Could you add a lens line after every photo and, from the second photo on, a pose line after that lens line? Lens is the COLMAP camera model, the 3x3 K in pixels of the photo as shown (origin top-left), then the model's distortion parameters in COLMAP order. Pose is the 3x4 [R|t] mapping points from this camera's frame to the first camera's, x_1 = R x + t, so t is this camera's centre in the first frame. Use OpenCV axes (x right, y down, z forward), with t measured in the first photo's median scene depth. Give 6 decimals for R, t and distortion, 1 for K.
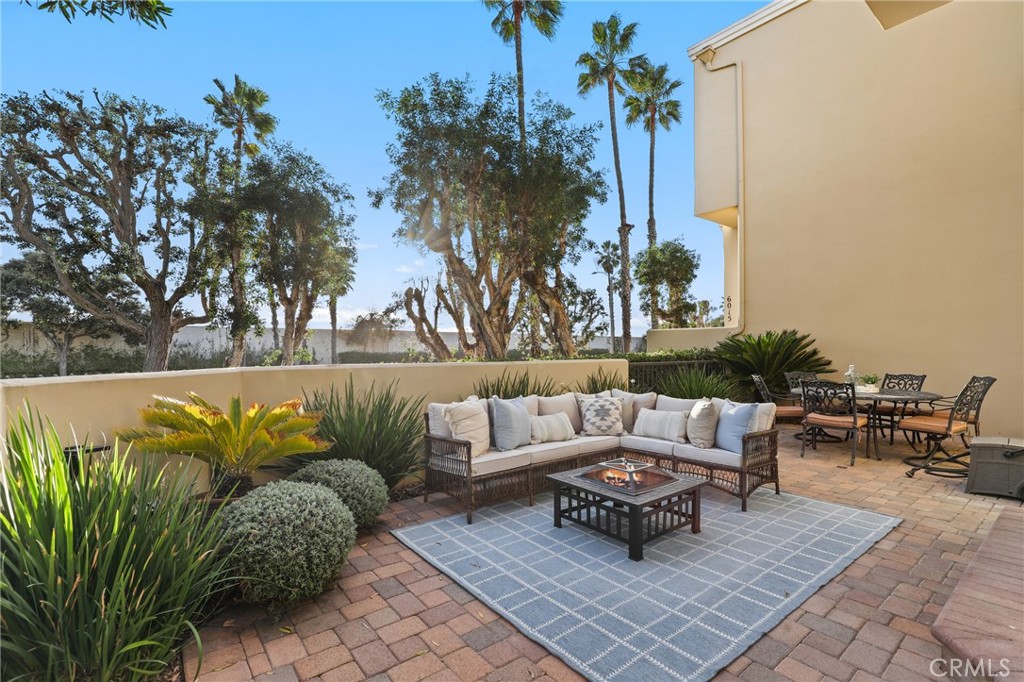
lens RADIAL K [[471.8, 0, 510.6], [0, 471.8, 351.8], [0, 0, 1]] dist [-0.002739, -0.000501]
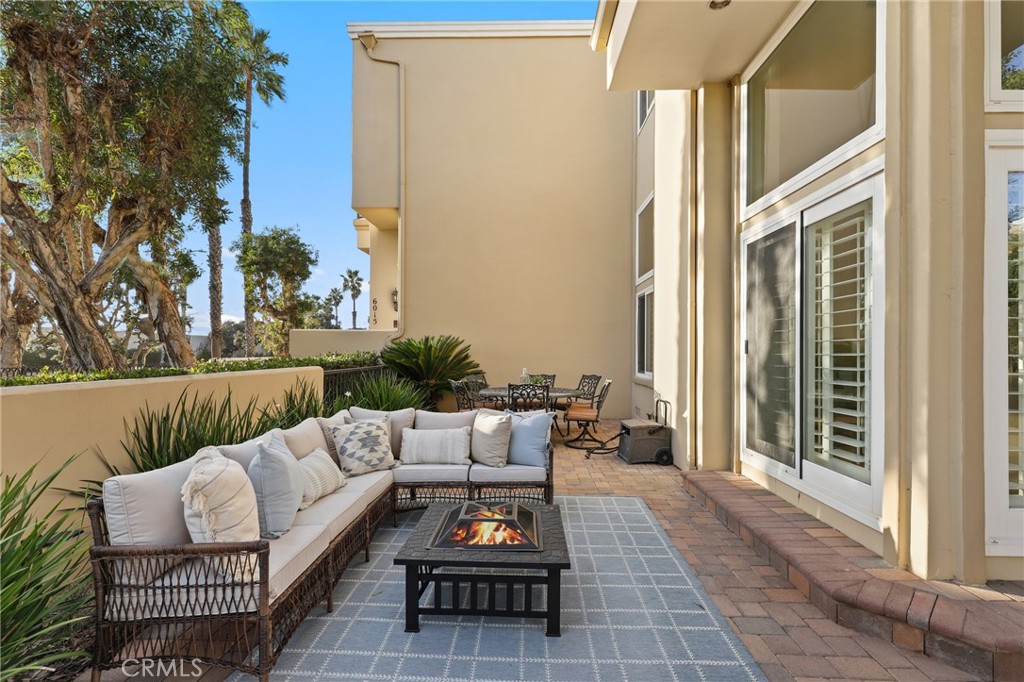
lens RADIAL K [[471.8, 0, 510.6], [0, 471.8, 351.8], [0, 0, 1]] dist [-0.002739, -0.000501]
pose [[0.643769, 0.004031, 0.765209, -0.229648], [-0.003111, 0.999992, -0.002650, -0.011623], [-0.765213, -0.000674, 0.643776, 0.344094]]
